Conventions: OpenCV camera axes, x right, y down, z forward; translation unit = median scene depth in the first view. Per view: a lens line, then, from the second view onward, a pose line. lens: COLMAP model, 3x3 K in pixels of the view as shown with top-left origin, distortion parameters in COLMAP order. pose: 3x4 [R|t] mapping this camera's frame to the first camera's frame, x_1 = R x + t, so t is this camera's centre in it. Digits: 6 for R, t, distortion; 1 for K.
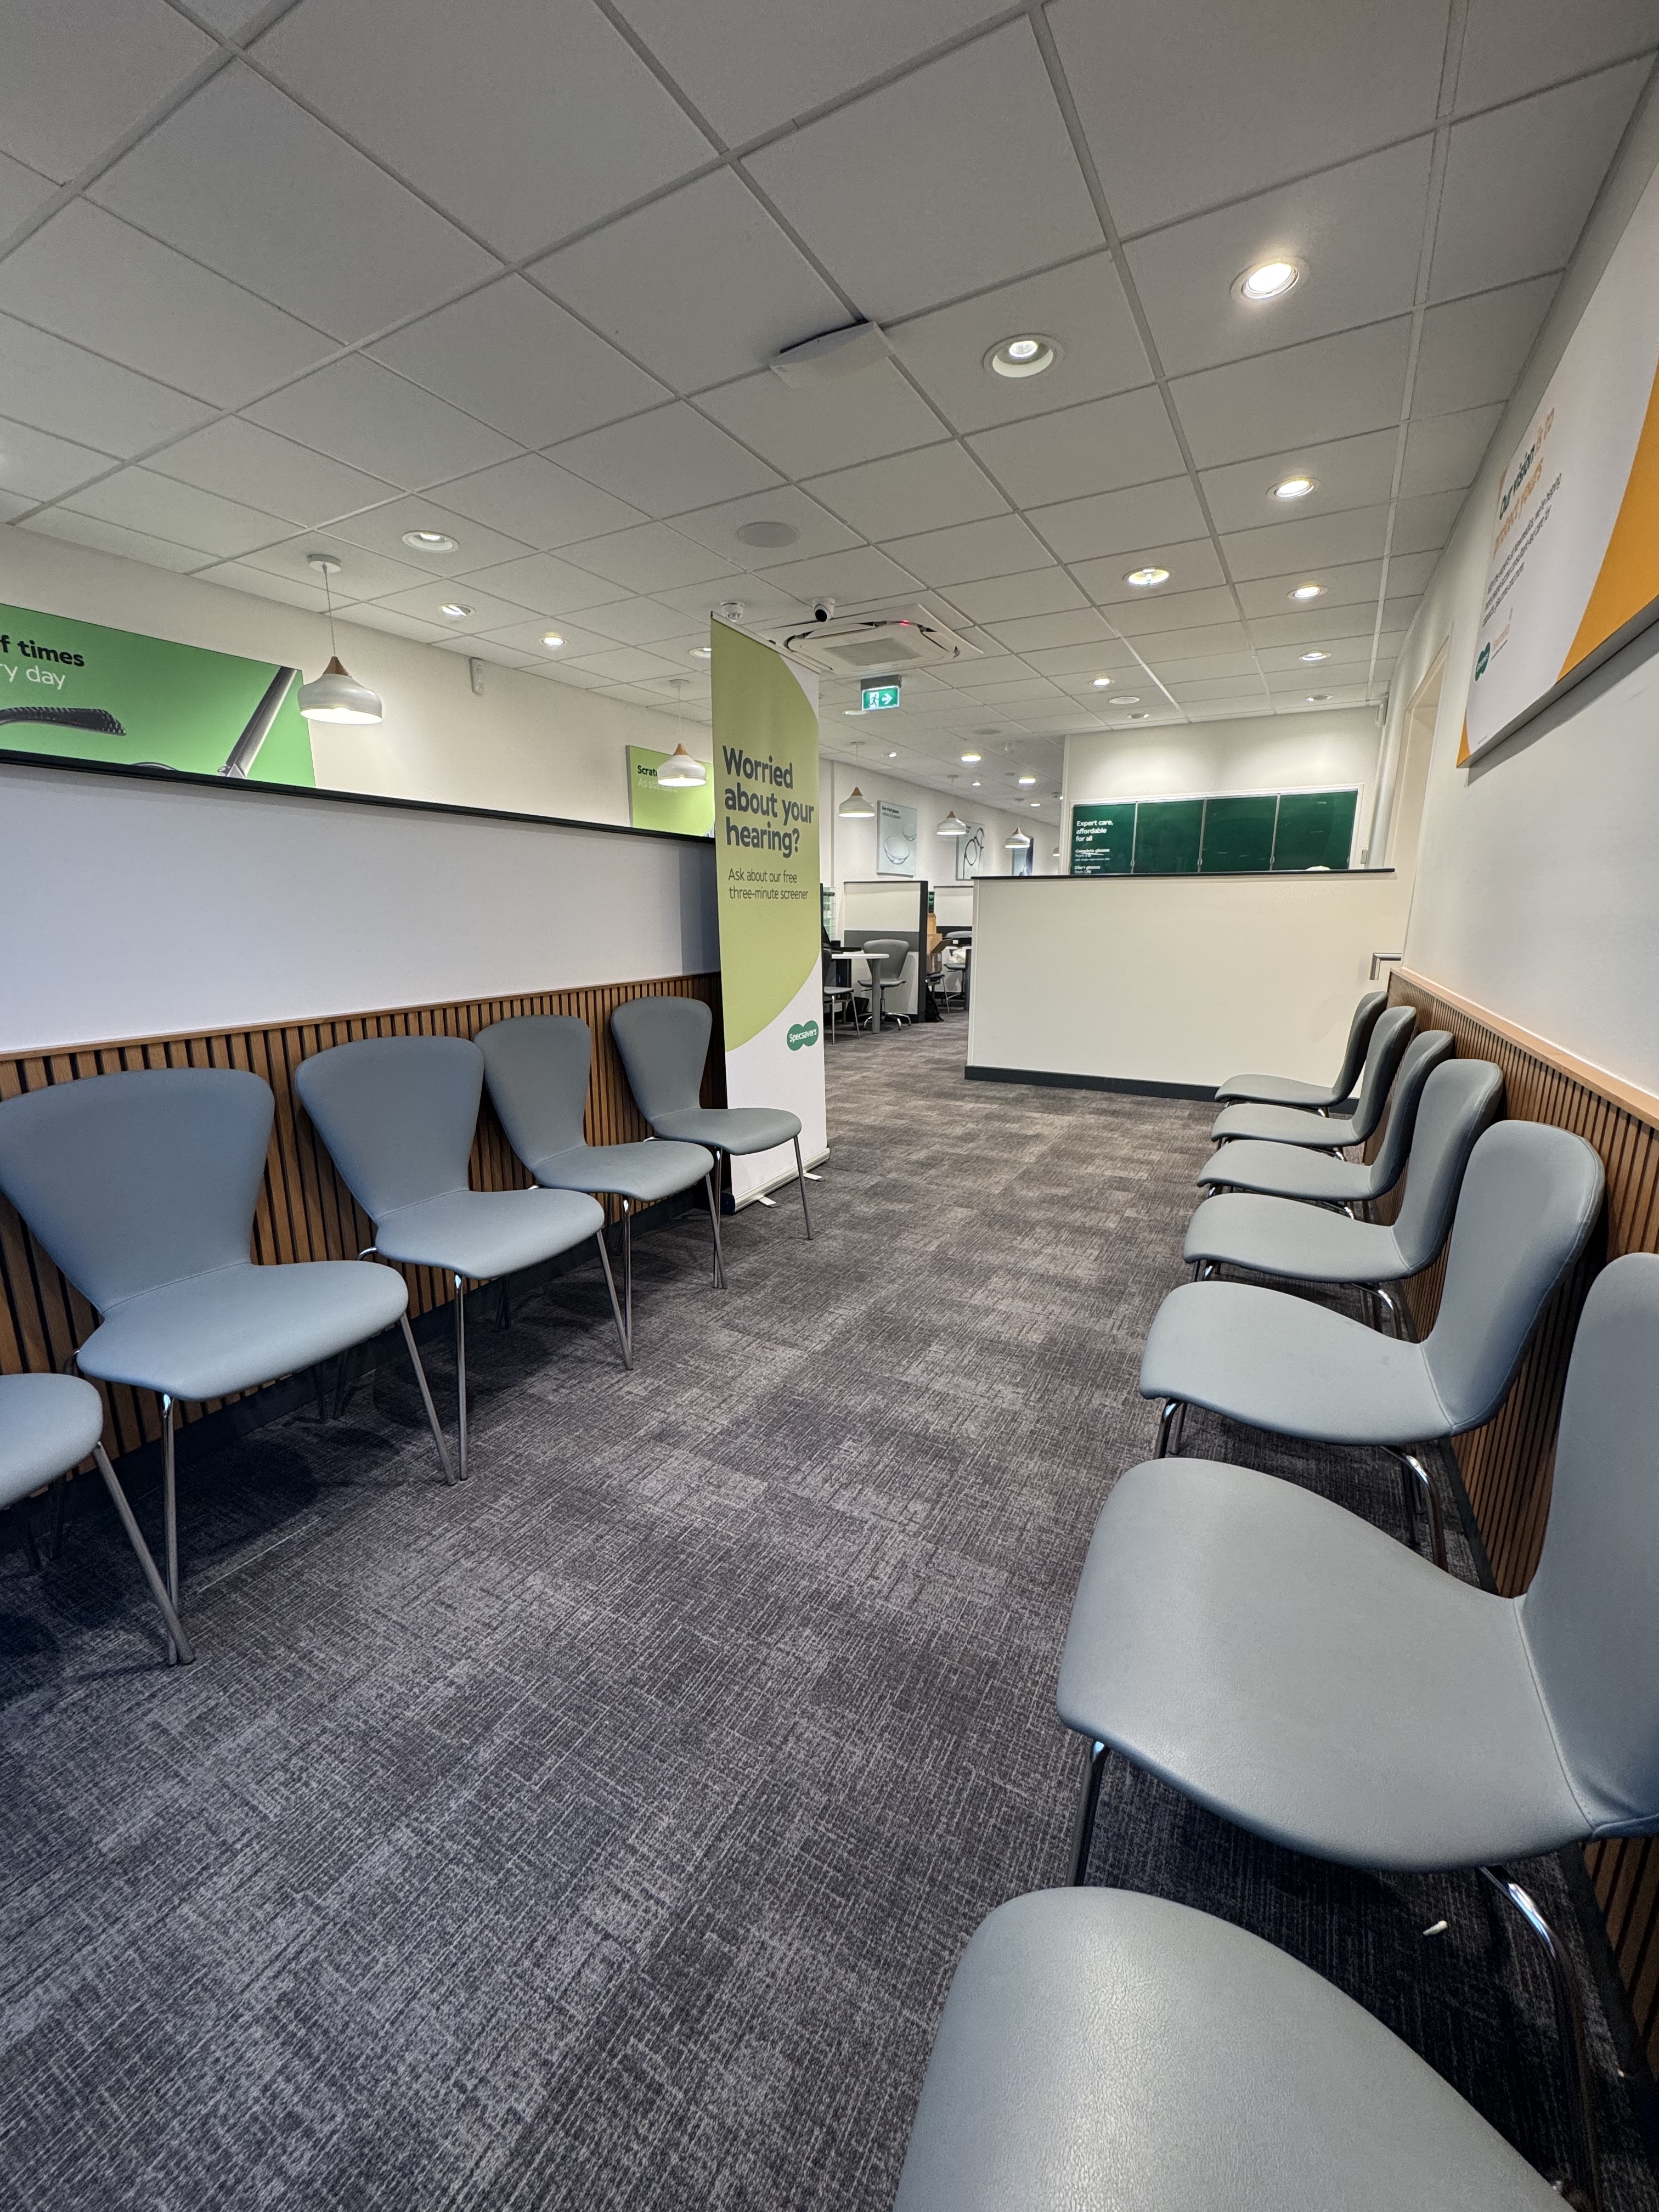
lens RADIAL K [[874.9, 0, 827.7], [0, 874.9, 1103.2], [0, 0, 1]] dist [-0.001304, 0.000161]
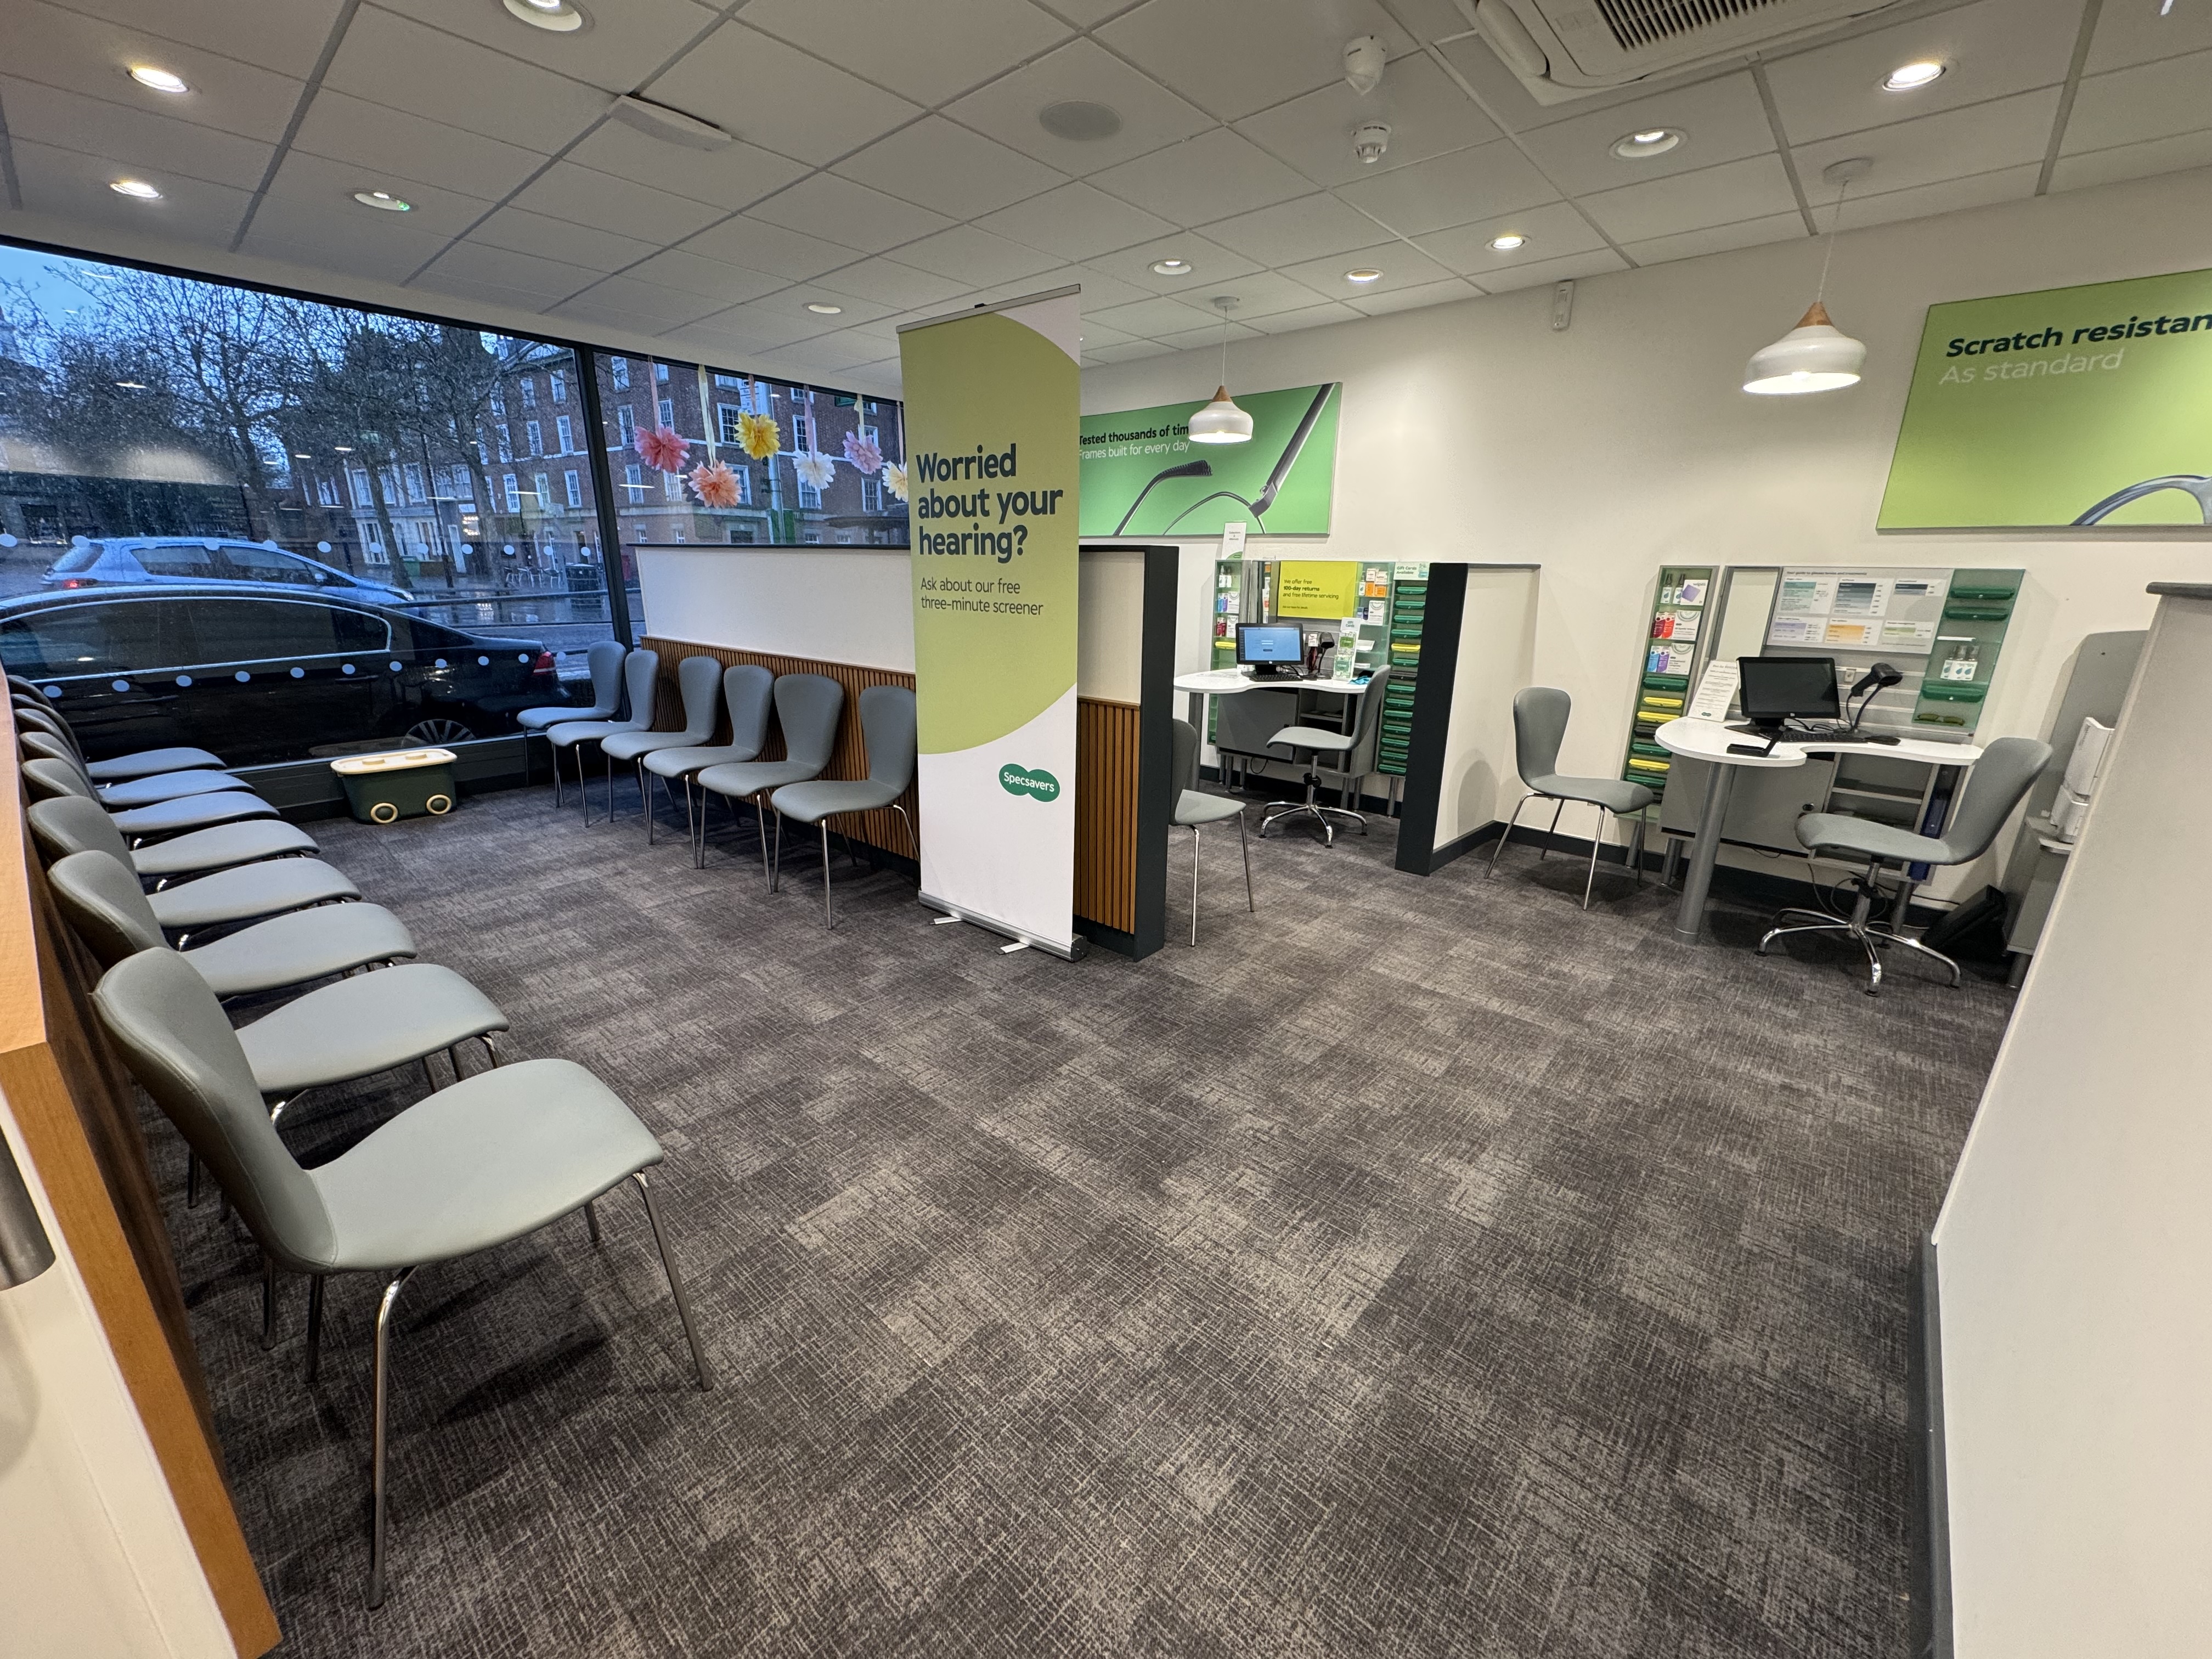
lens RADIAL K [[874.9, 0, 1106.0], [0, 874.9, 829.5], [0, 0, 1]] dist [-0.001304, 0.000161]
pose [[-0.217432, 0.282230, -0.934382, 0.812217], [-0.229086, 0.915790, 0.329923, -0.359563], [0.948811, 0.285789, -0.134467, 1.329300]]
